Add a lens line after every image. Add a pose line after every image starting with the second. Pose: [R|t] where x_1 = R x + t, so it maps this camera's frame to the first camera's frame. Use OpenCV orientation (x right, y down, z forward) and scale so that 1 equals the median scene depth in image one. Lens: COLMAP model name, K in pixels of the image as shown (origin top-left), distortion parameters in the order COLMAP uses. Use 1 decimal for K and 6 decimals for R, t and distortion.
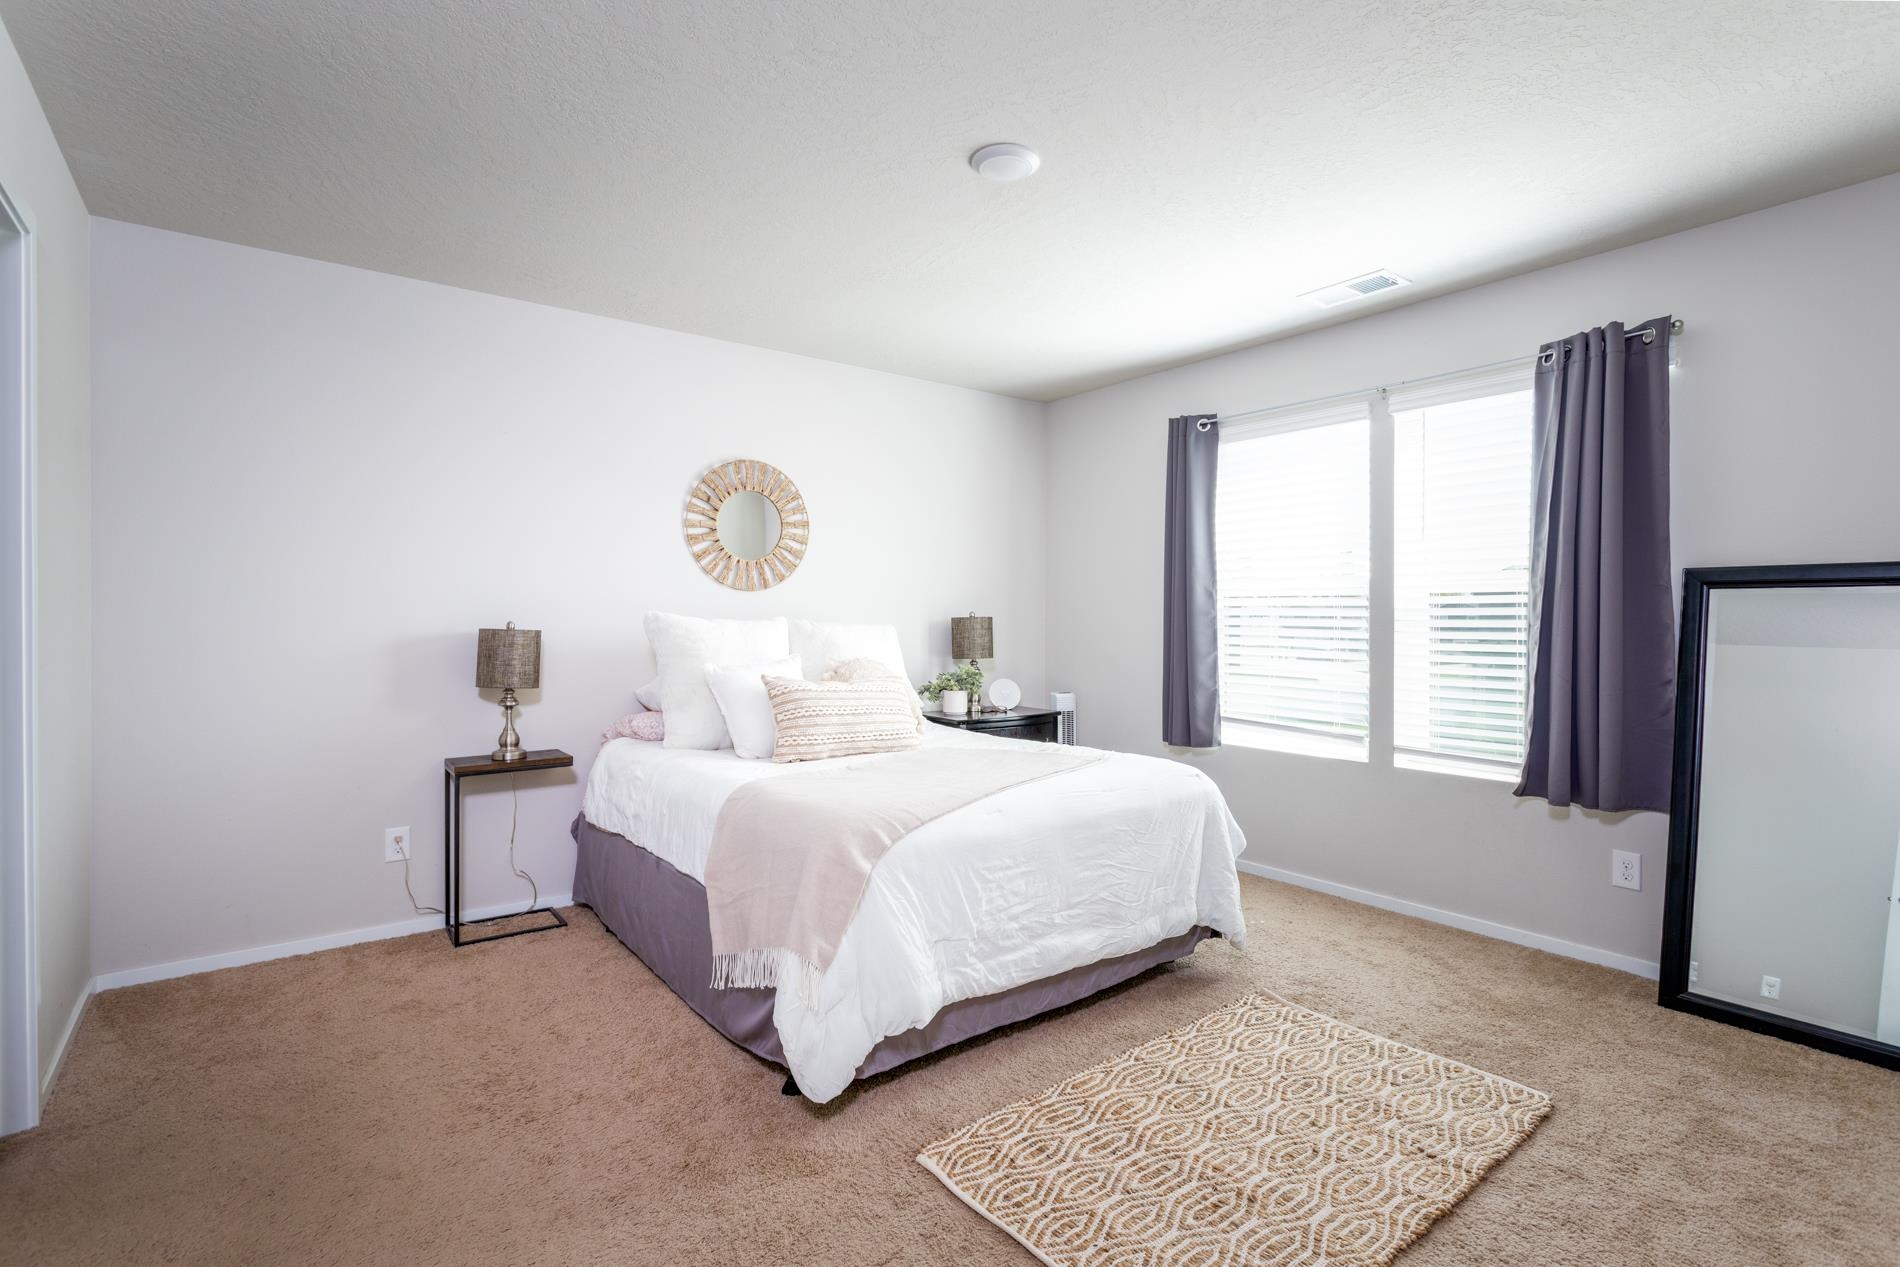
lens RADIAL K [[923.8, 0, 950.3], [0, 923.8, 628.3], [0, 0, 1]] dist [-0.005425, 0.000266]
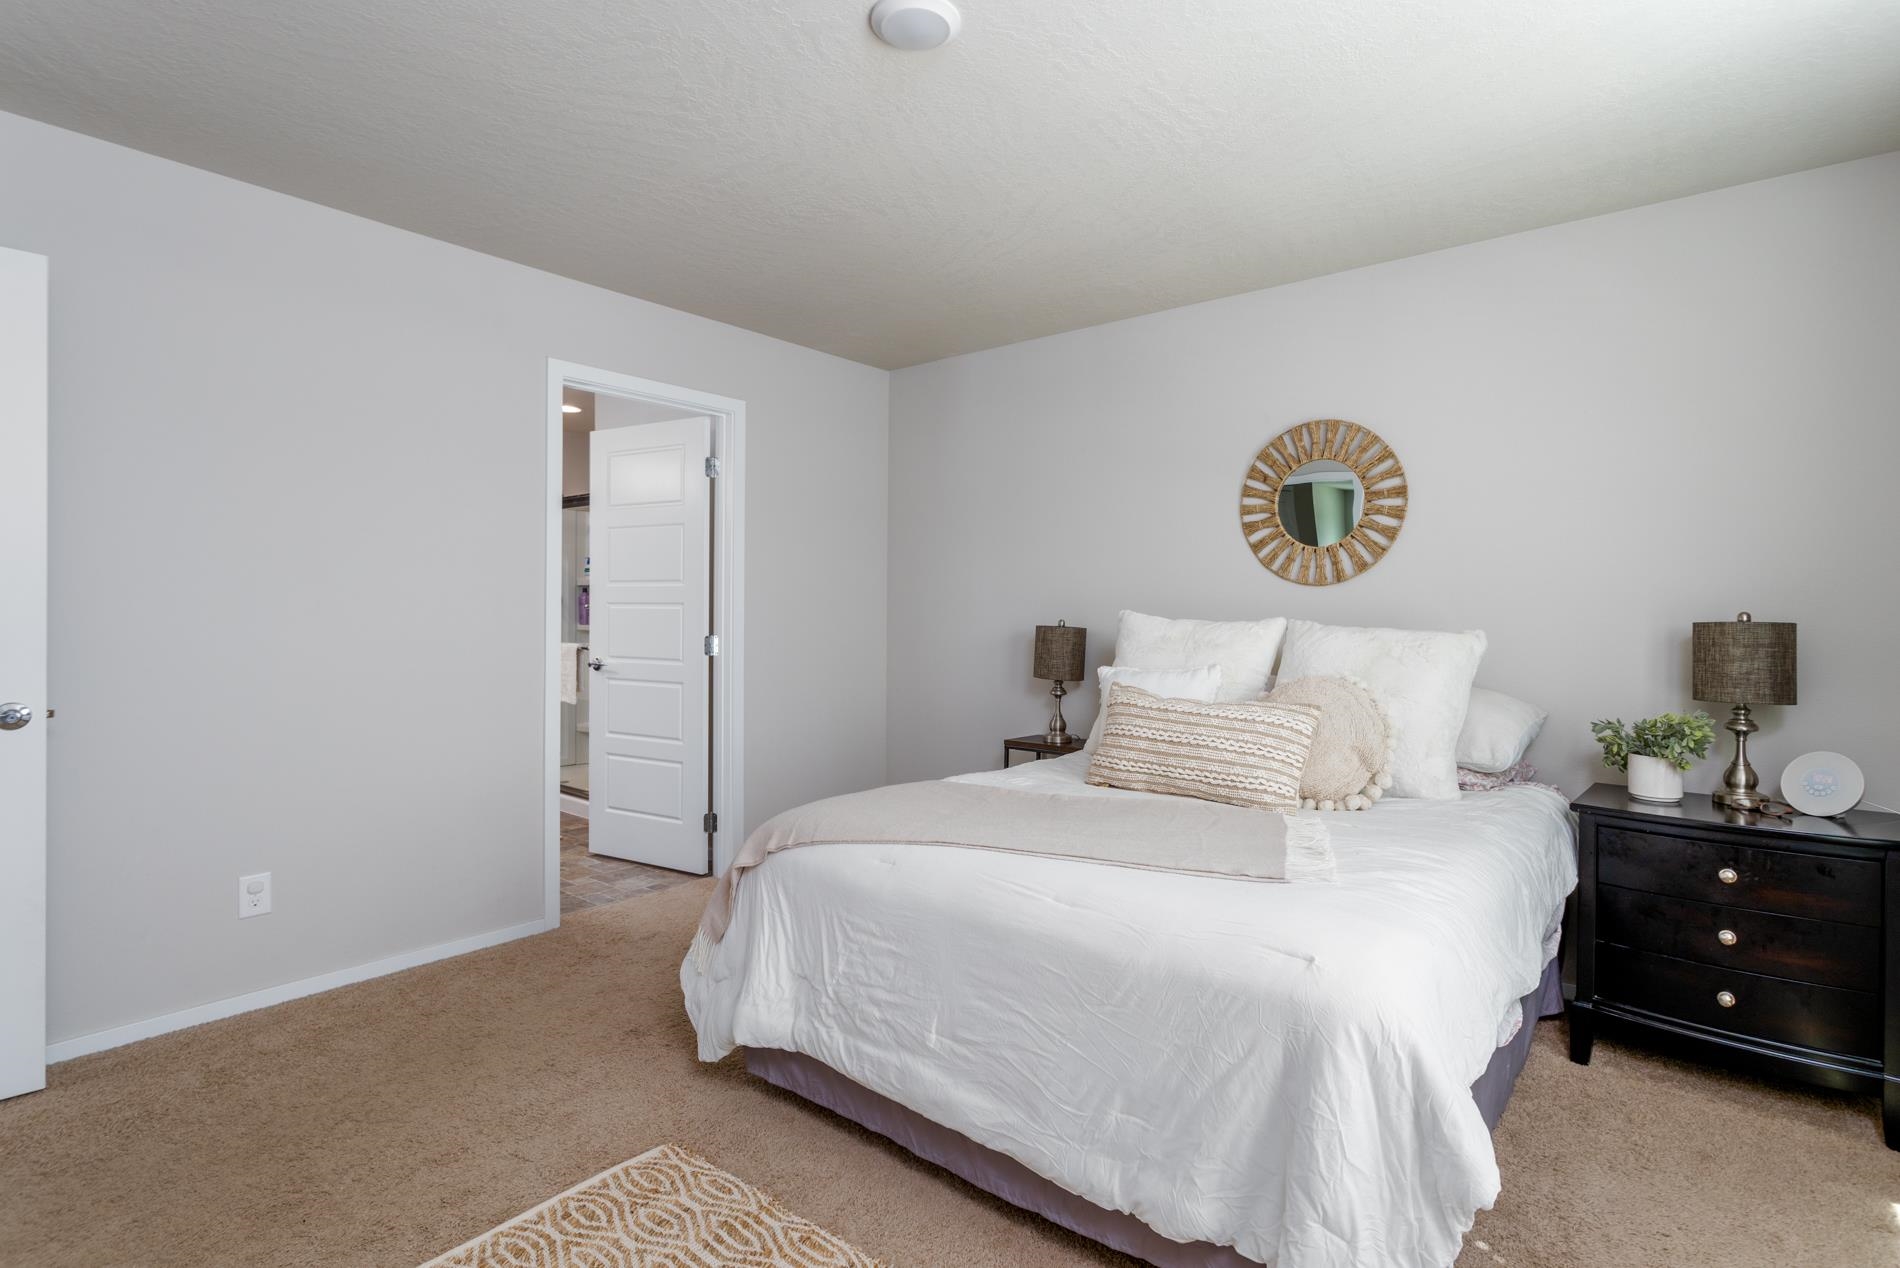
lens RADIAL K [[923.8, 0, 950.4], [0, 923.8, 626.4], [0, 0, 1]] dist [-0.005425, 0.000266]
pose [[0.221479, 0.014623, -0.975055, 0.586242], [-0.021571, 0.999716, 0.010094, -0.007700], [0.974926, 0.018797, 0.221732, 0.621394]]
